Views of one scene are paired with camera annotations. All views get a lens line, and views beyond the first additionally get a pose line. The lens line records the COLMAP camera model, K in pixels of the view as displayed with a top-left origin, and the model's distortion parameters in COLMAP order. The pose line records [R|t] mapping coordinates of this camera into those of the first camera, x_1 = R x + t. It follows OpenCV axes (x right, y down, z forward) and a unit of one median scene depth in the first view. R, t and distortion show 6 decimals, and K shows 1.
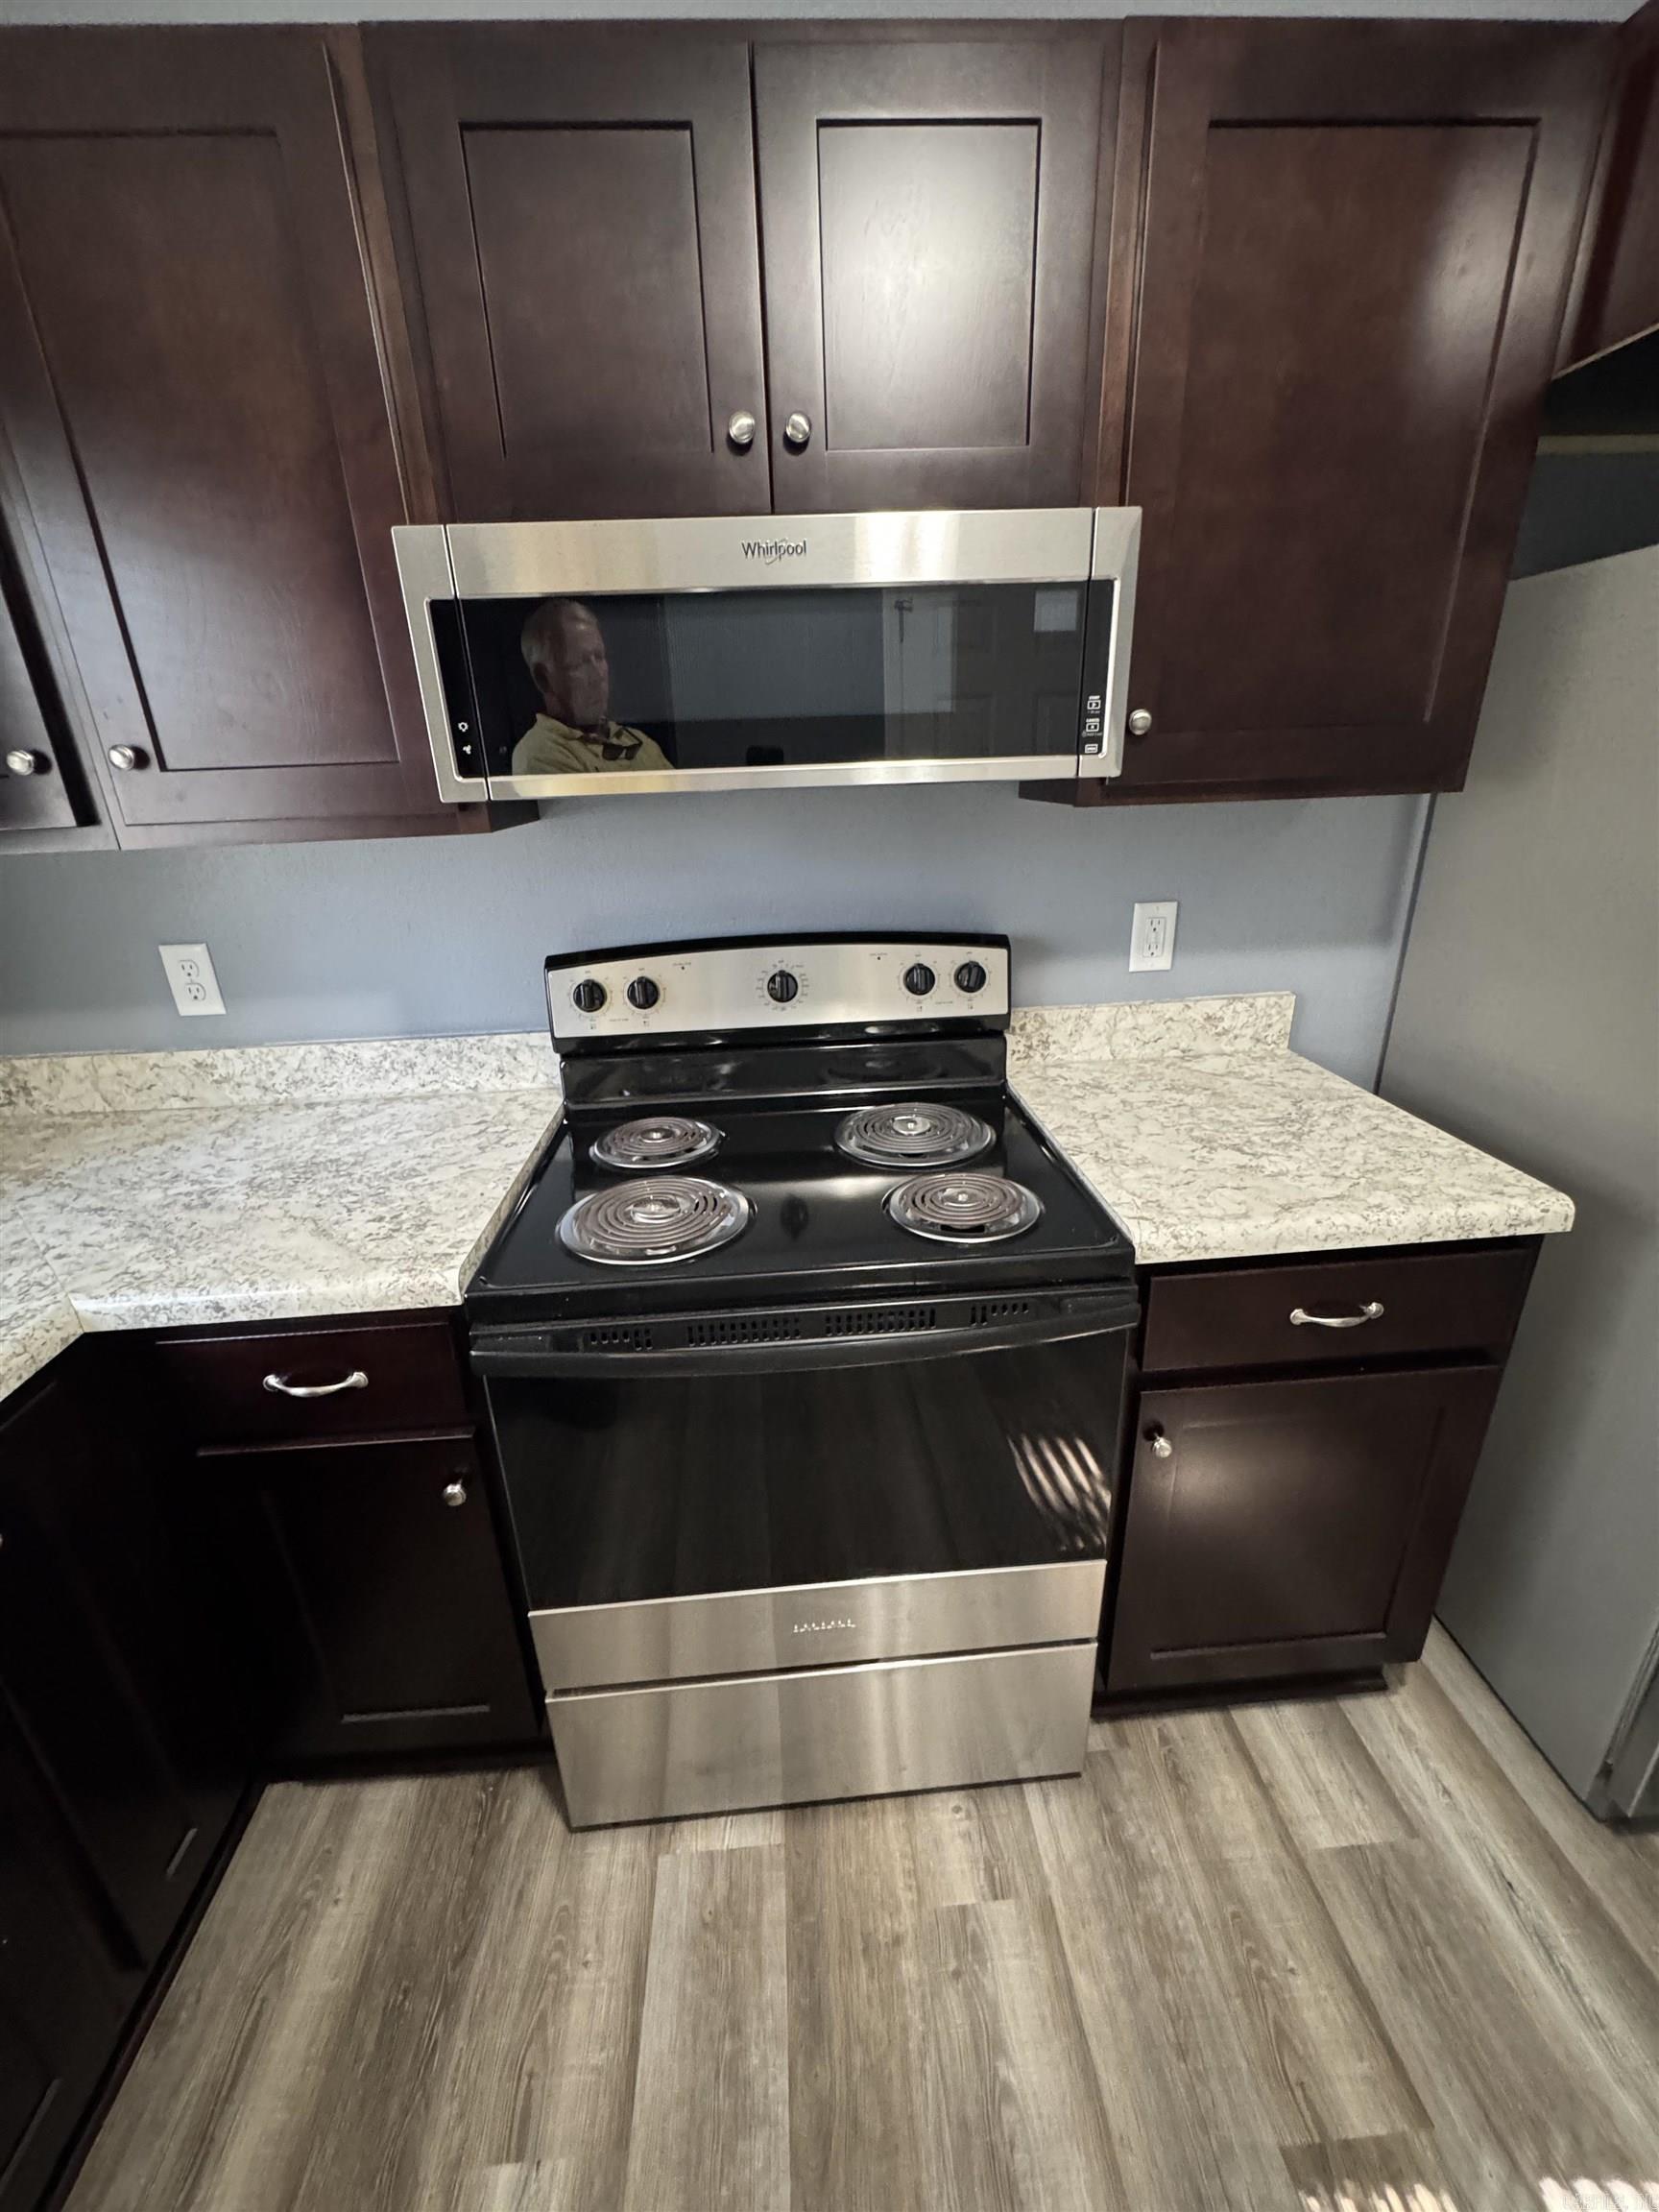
lens RADIAL K [[884.7, 0, 825.3], [0, 884.7, 1105.1], [0, 0, 1]] dist [-0.003887, 0.000692]
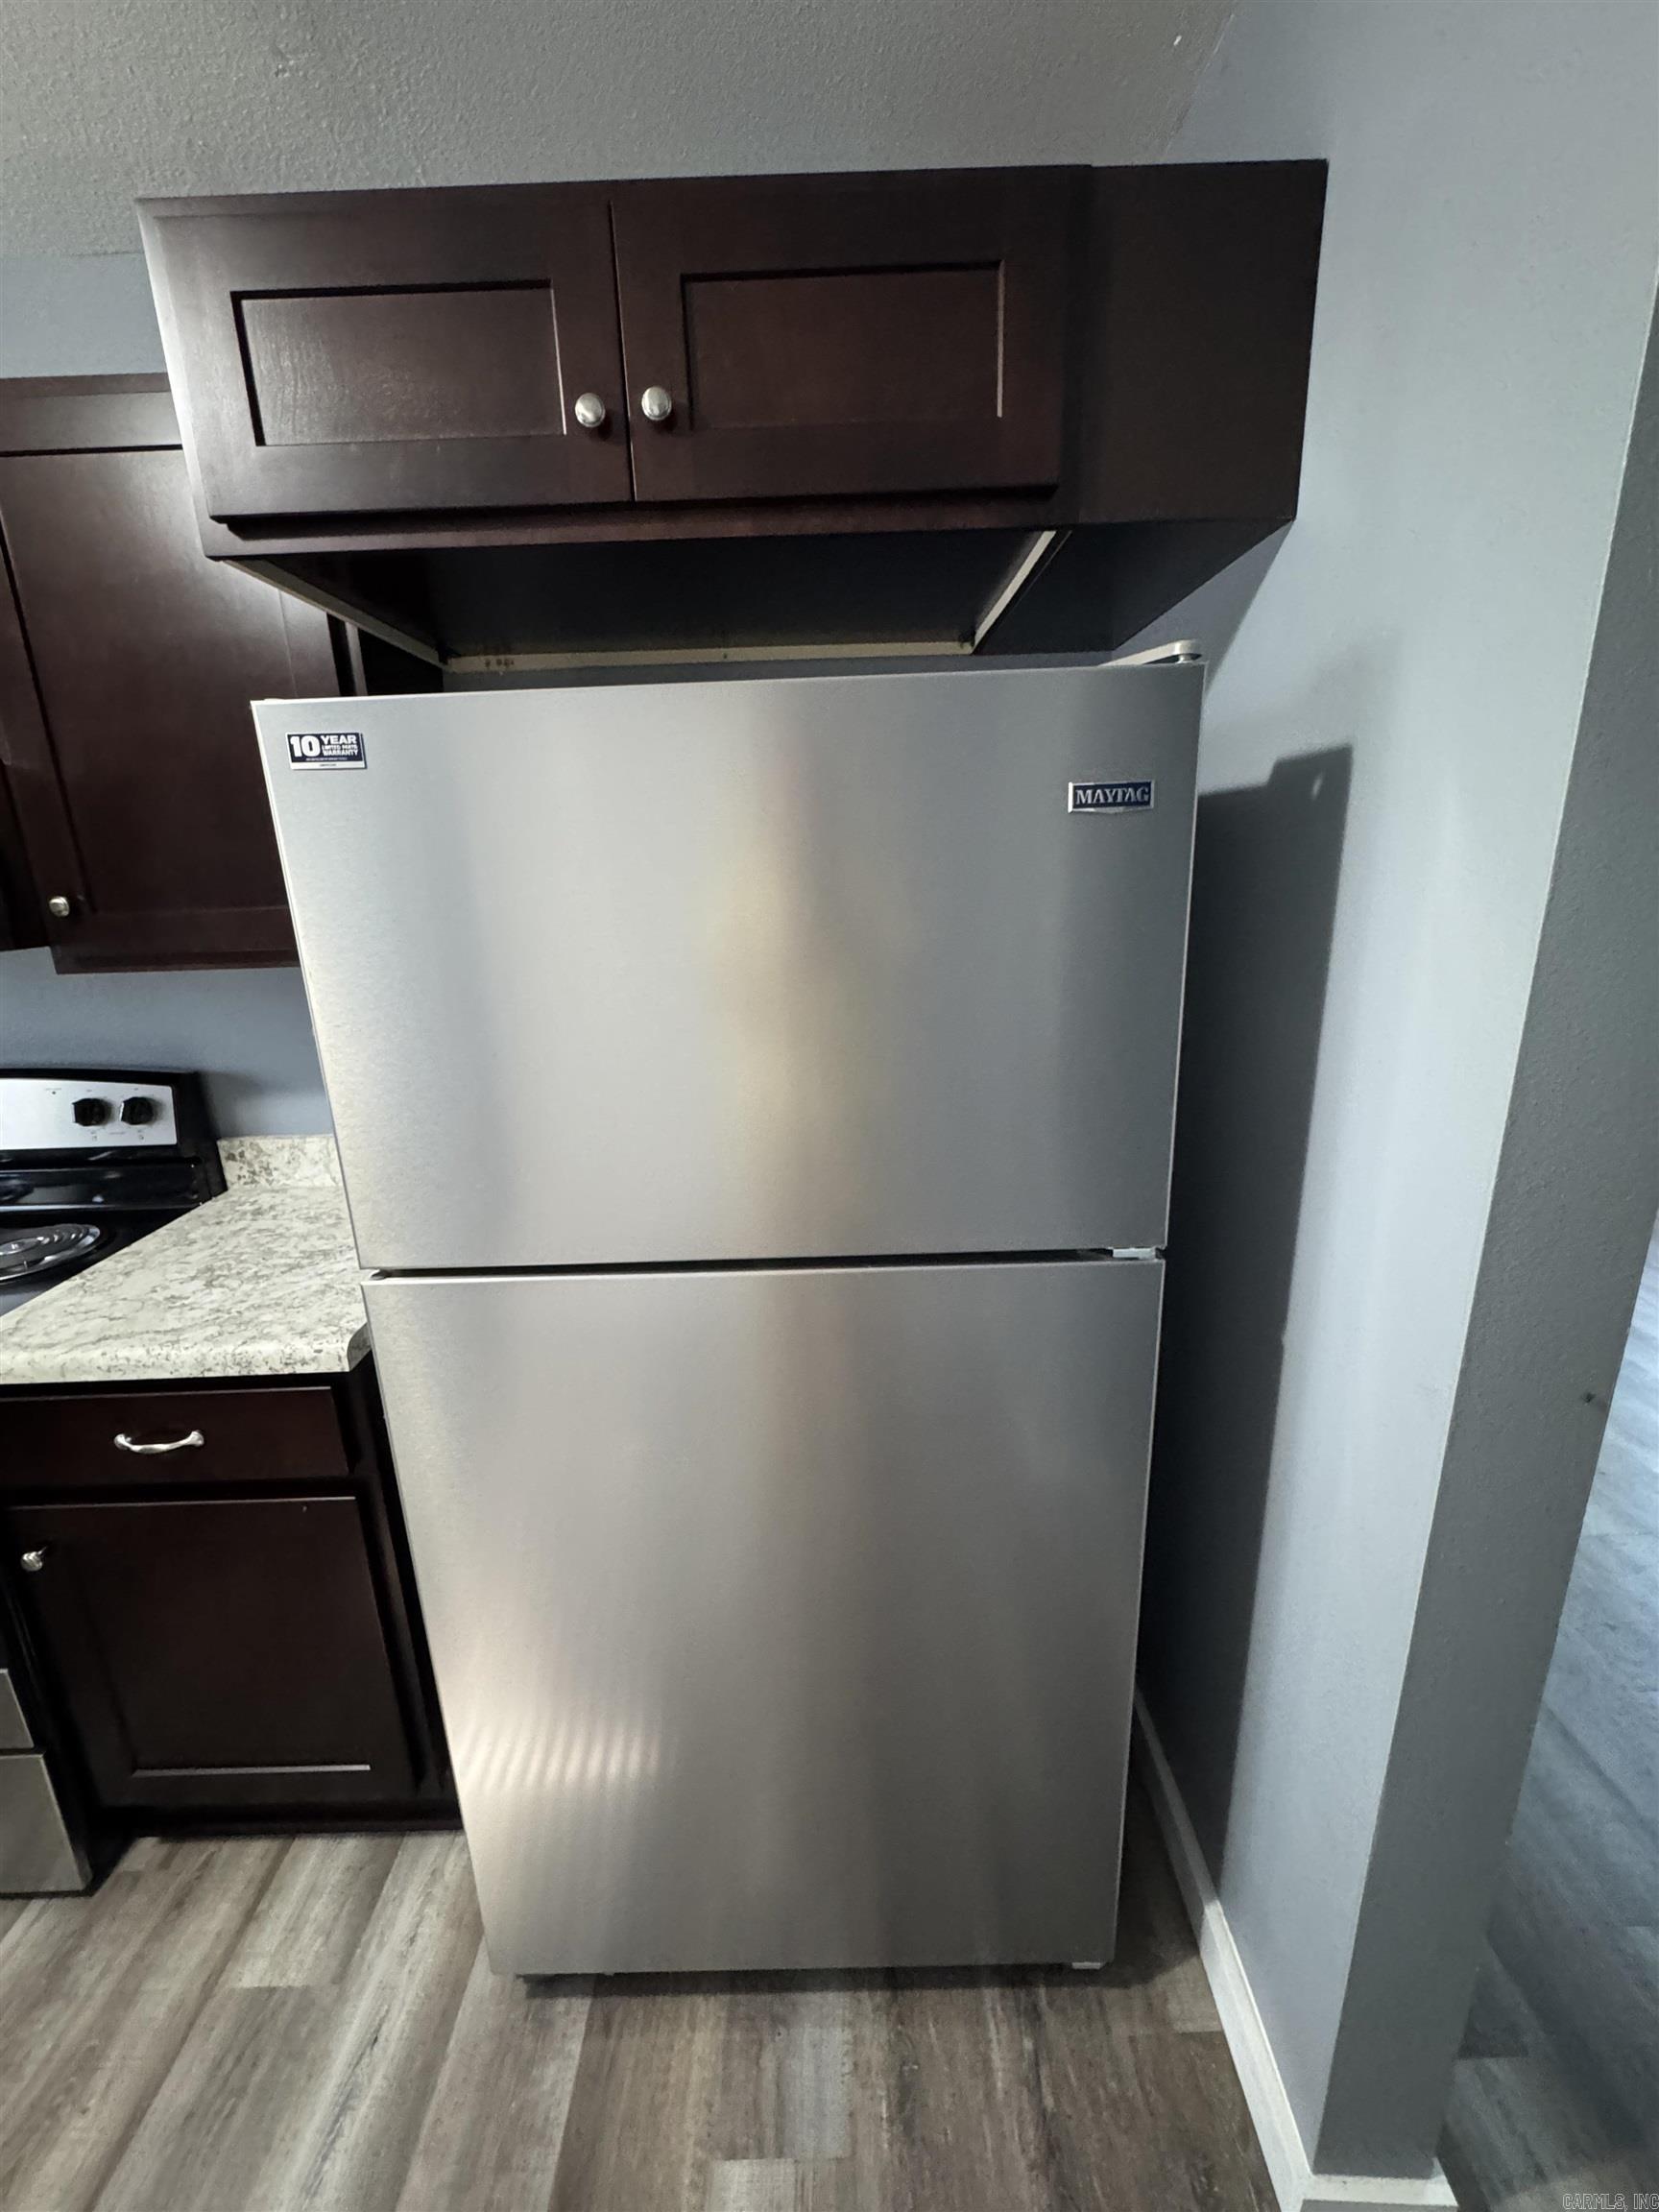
lens RADIAL K [[884.7, 0, 827.8], [0, 884.7, 1111.2], [0, 0, 1]] dist [-0.003887, 0.000692]
pose [[0.997948, 0.020700, -0.060592, 1.208595], [-0.026300, 0.995306, -0.093139, -0.071022], [0.058379, 0.094542, 0.993808, -0.050823]]
